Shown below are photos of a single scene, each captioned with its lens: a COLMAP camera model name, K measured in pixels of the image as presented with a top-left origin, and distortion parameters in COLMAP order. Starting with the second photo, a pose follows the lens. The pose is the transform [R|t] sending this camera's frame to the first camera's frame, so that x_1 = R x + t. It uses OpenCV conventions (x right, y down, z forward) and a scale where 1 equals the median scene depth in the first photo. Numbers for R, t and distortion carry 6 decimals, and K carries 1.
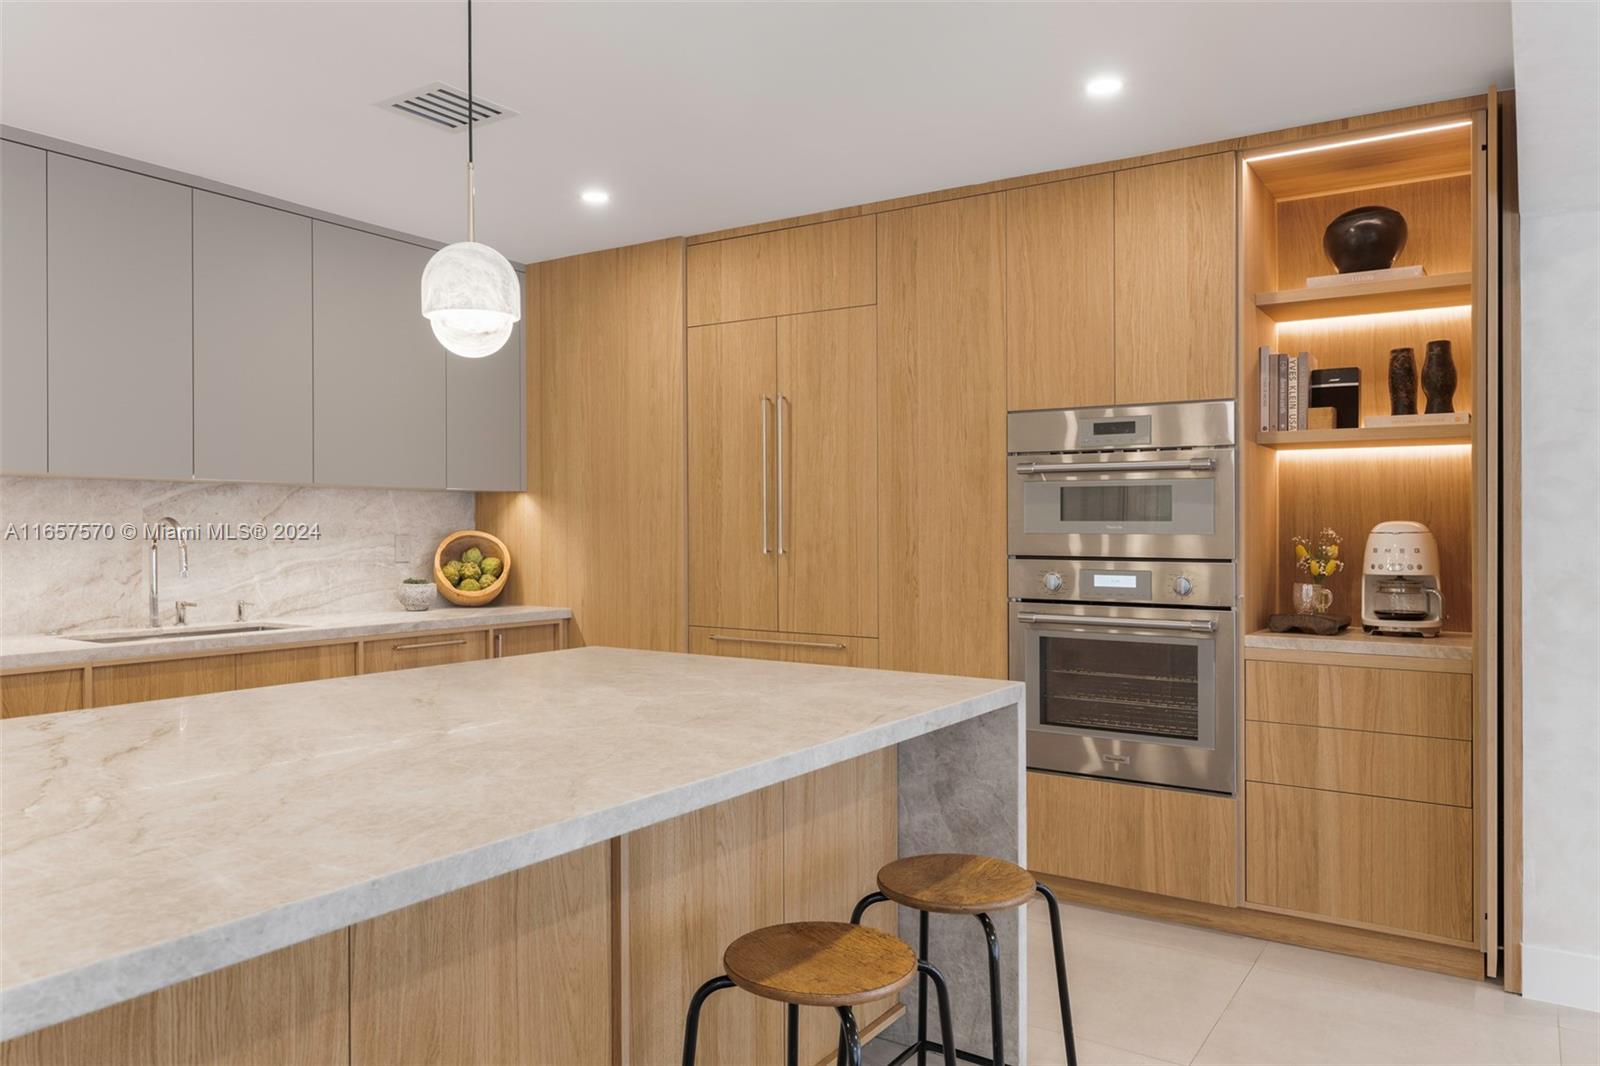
lens RADIAL K [[1118.4, 0, 800.0], [0, 1118.4, 533.0], [0, 0, 1]] dist [0.004600, 0.001894]
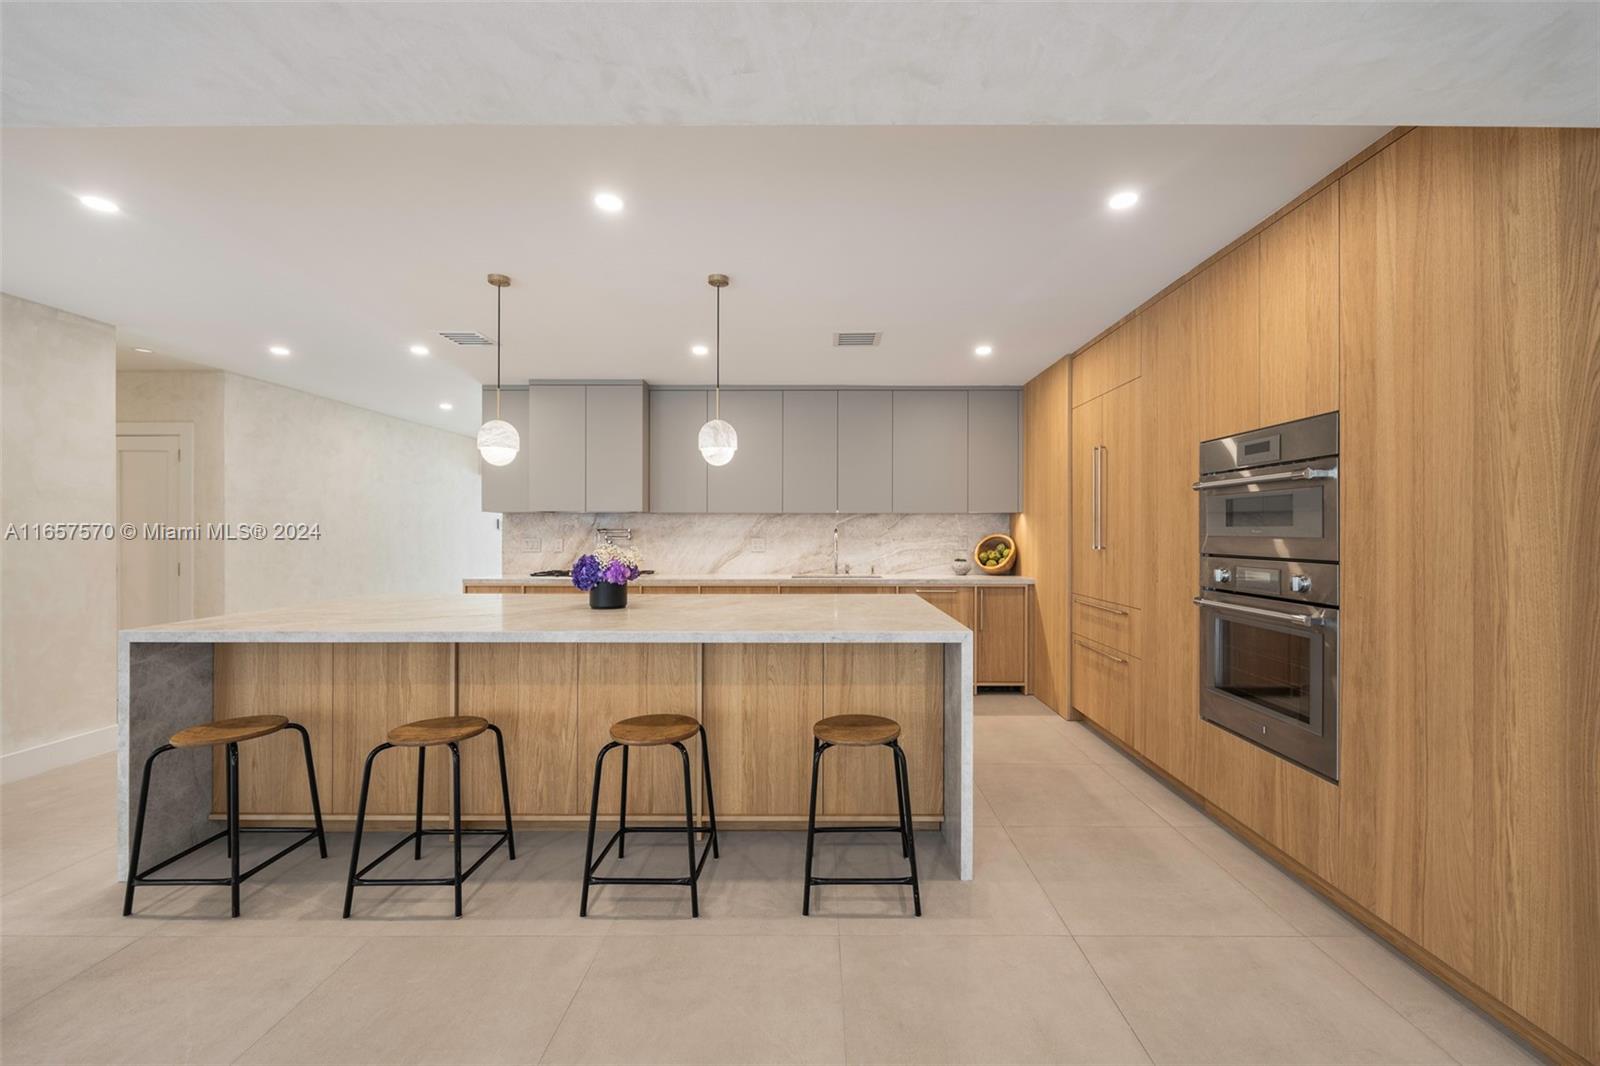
lens RADIAL K [[627.5, 0, 809.4], [0, 627.5, 535.3], [0, 0, 1]] dist [-0.002495, 0.000161]
pose [[0.541516, 0.002324, -0.840687, 0.509201], [-0.002297, 0.999997, 0.001285, -0.001235], [0.840687, 0.001235, 0.541519, 0.209092]]
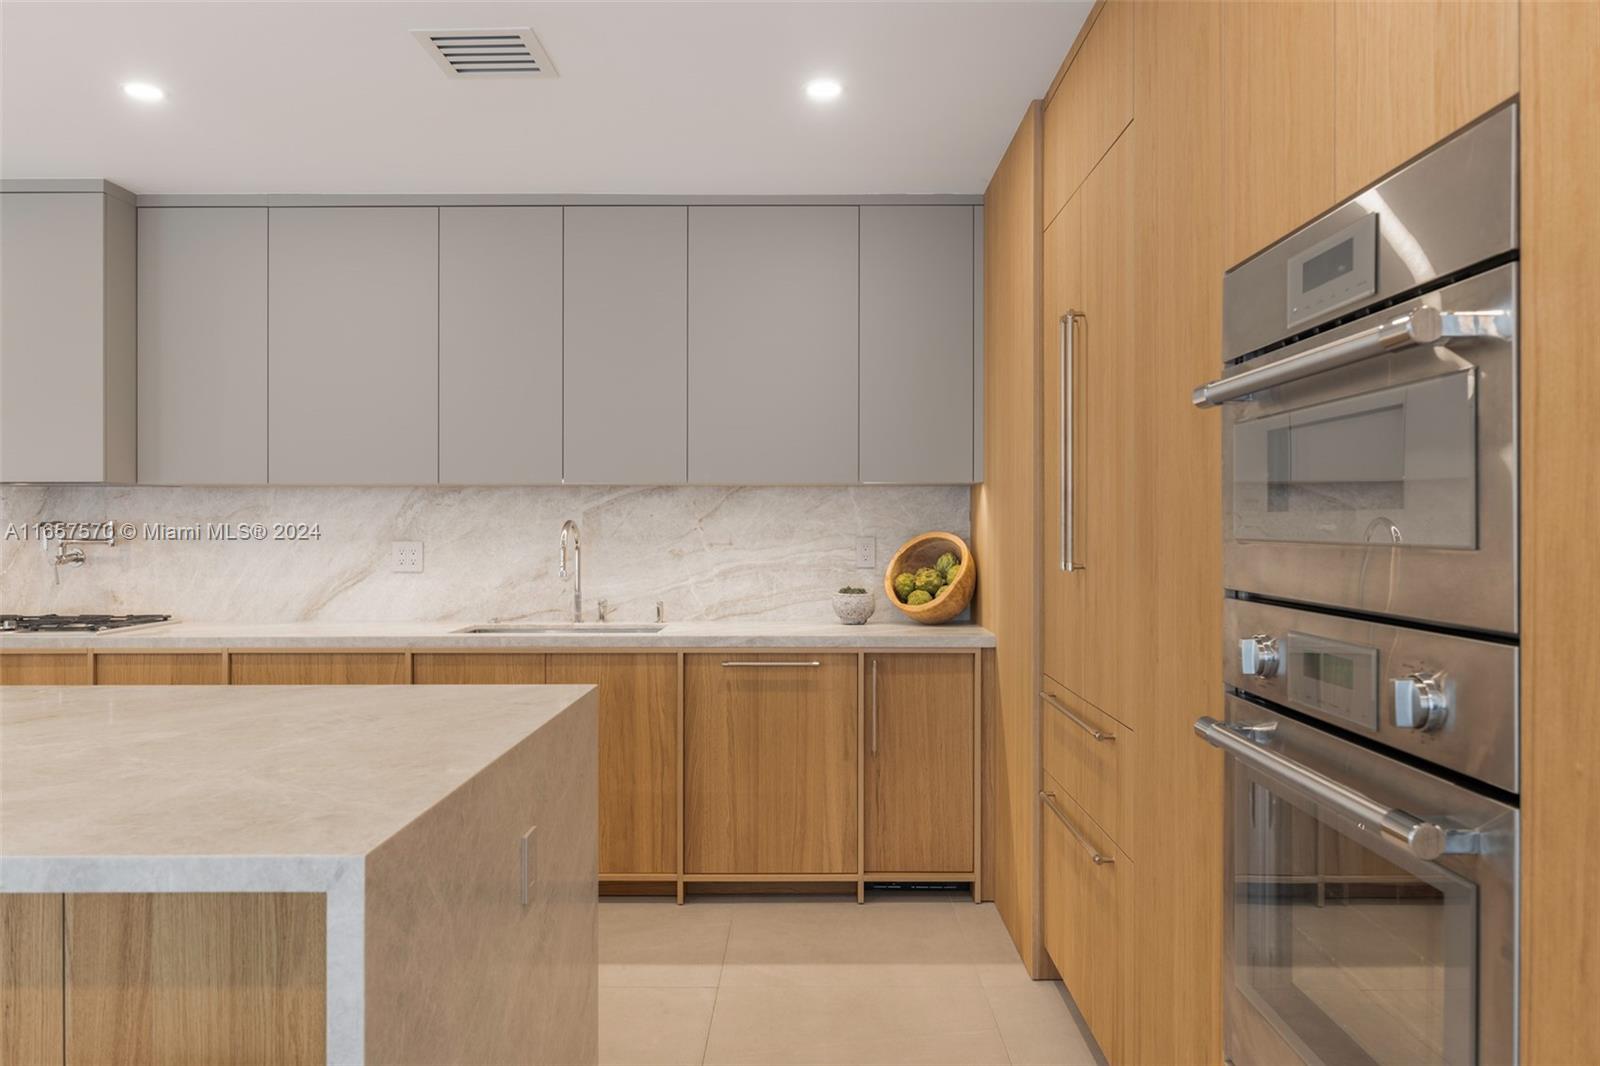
lens RADIAL K [[1147.0, 0, 800.0], [0, 1147.0, 533.0], [0, 0, 1]] dist [-0.007800, 0.001636]
pose [[0.544074, 0.001727, -0.839036, 0.445206], [-0.000720, 0.999998, 0.001592, -0.003322], [0.839037, -0.000262, 0.544074, 0.556529]]
